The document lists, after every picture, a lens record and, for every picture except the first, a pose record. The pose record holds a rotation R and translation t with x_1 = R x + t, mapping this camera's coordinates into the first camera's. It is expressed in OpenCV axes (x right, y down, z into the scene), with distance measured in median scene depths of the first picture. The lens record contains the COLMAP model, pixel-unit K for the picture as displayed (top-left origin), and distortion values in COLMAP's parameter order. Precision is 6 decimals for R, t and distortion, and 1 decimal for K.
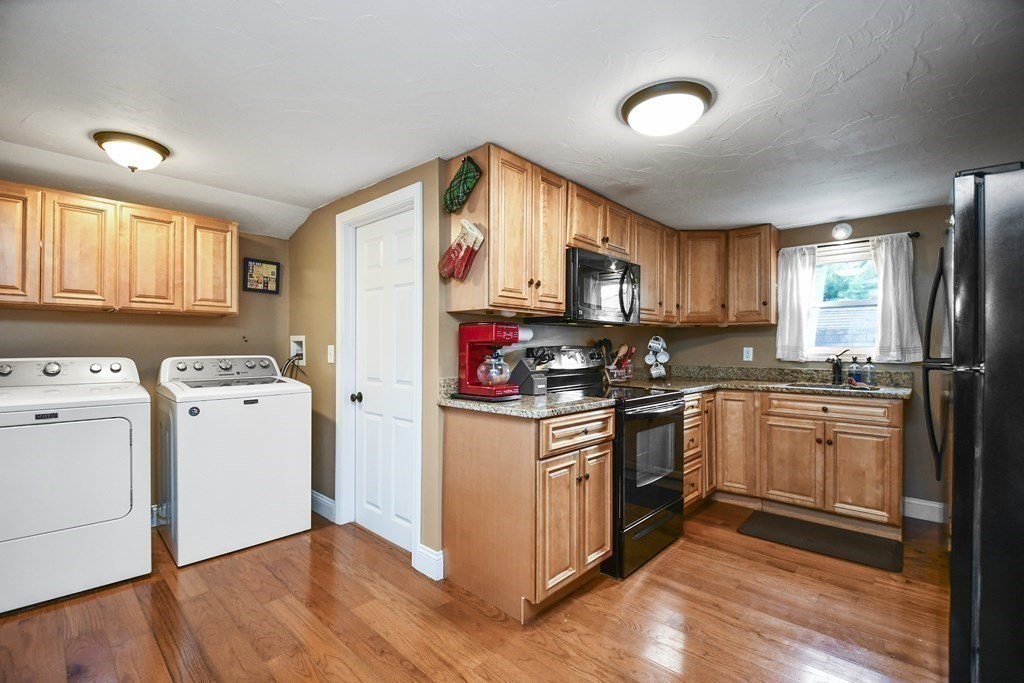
lens RADIAL K [[446.3, 0, 502.5], [0, 446.3, 346.1], [0, 0, 1]] dist [0.027642, -0.024172]
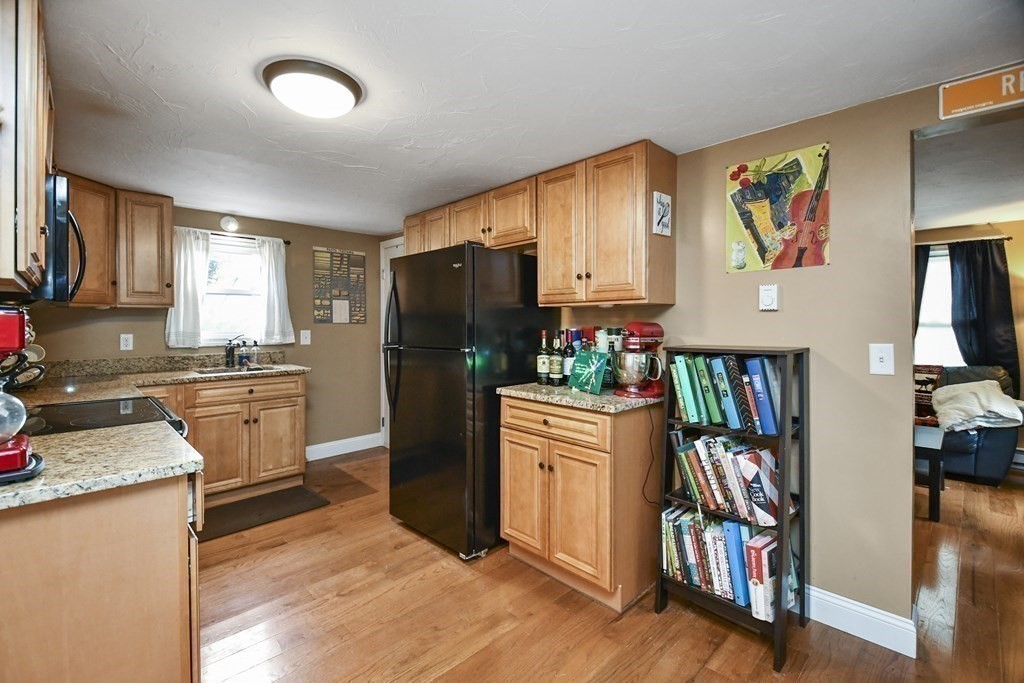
lens RADIAL K [[449.4, 0, 509.8], [0, 449.4, 325.0], [0, 0, 1]] dist [0.000993, -0.005348]
pose [[0.039364, -0.011203, 0.999162, -0.301764], [-0.001668, 0.999935, 0.011278, -0.028441], [-0.999224, -0.002111, 0.039343, 0.301609]]
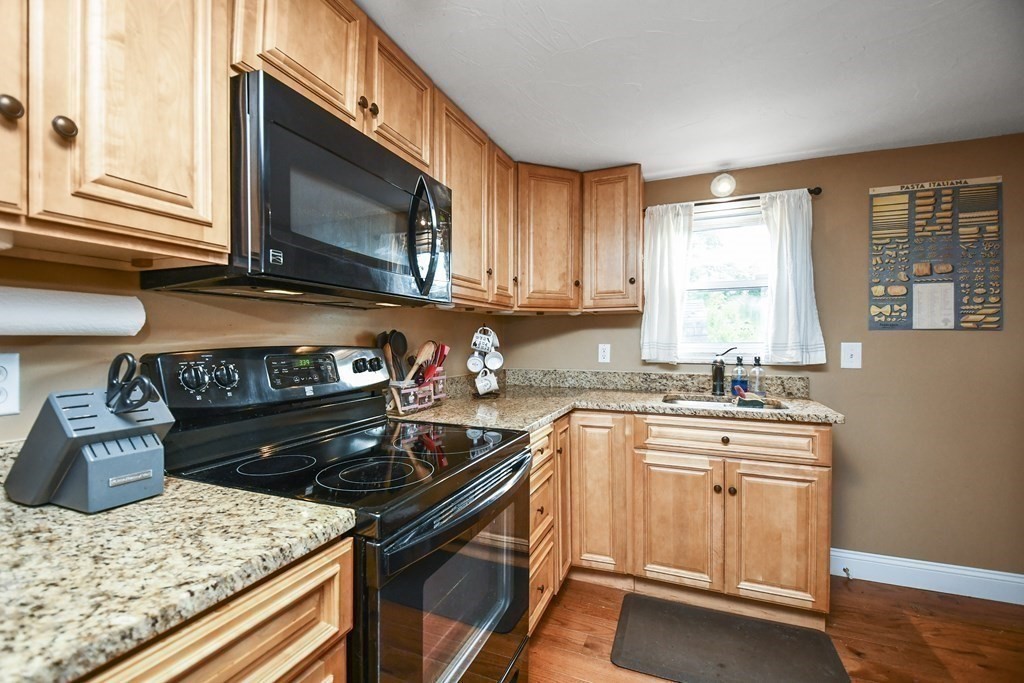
lens RADIAL K [[446.3, 0, 502.5], [0, 446.3, 346.1], [0, 0, 1]] dist [0.027642, -0.024172]
pose [[0.936639, -0.007696, 0.350212, 0.166086], [0.002452, 0.999878, 0.015415, -0.006350], [-0.350288, -0.013579, 0.936544, 0.452077]]
